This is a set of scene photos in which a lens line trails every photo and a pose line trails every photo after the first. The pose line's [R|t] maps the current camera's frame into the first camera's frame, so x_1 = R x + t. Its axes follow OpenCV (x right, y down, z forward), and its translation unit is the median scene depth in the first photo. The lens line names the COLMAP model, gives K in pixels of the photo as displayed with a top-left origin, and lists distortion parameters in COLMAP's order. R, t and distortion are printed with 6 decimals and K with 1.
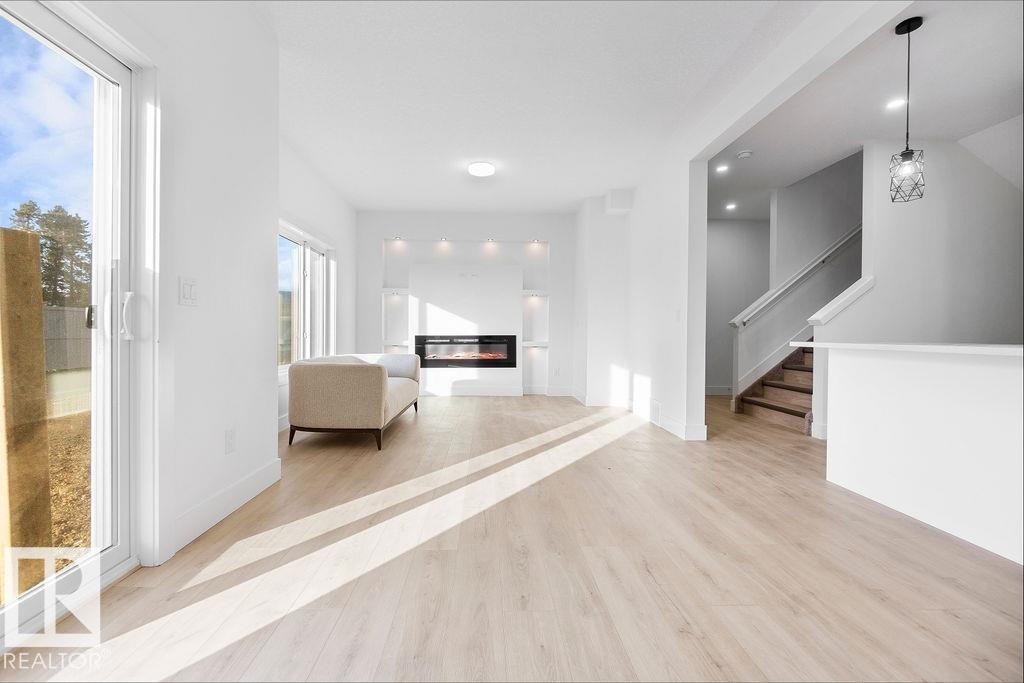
lens RADIAL K [[437.2, 0, 498.0], [0, 437.2, 336.9], [0, 0, 1]] dist [-0.000097, 0.000073]
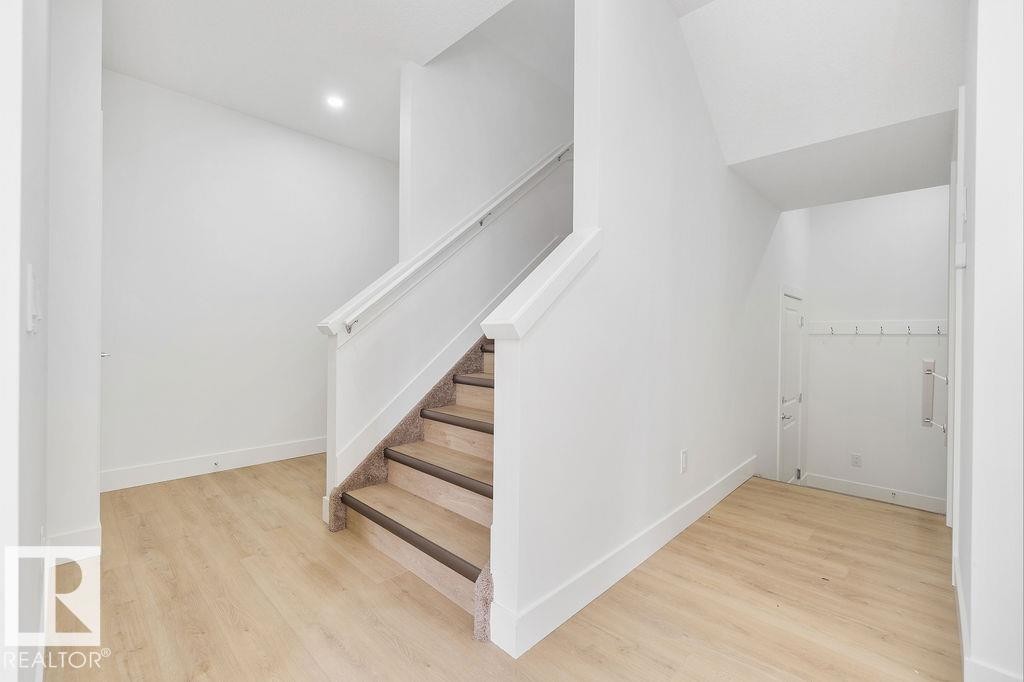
lens RADIAL K [[437.2, 0, 498.0], [0, 437.2, 336.4], [0, 0, 1]] dist [-0.000097, 0.000073]
pose [[0.725205, 0.000951, 0.688532, 0.456571], [-0.001347, 0.999999, 0.000037, -0.027709], [-0.688532, -0.000954, 0.725206, 0.712069]]
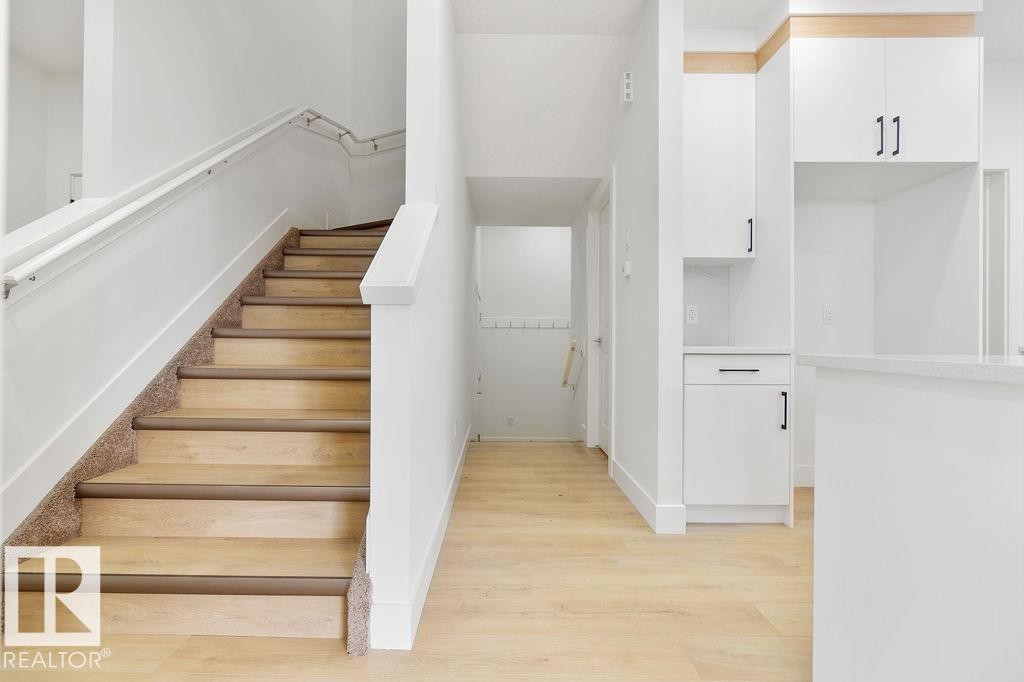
lens RADIAL K [[437.2, 0, 498.0], [0, 437.2, 336.4], [0, 0, 1]] dist [-0.000097, 0.000073]
pose [[0.031569, 0.004590, 0.999491, 0.388521], [-0.000668, 0.999989, -0.004571, -0.000695], [-0.999501, -0.000524, 0.031572, 0.874243]]
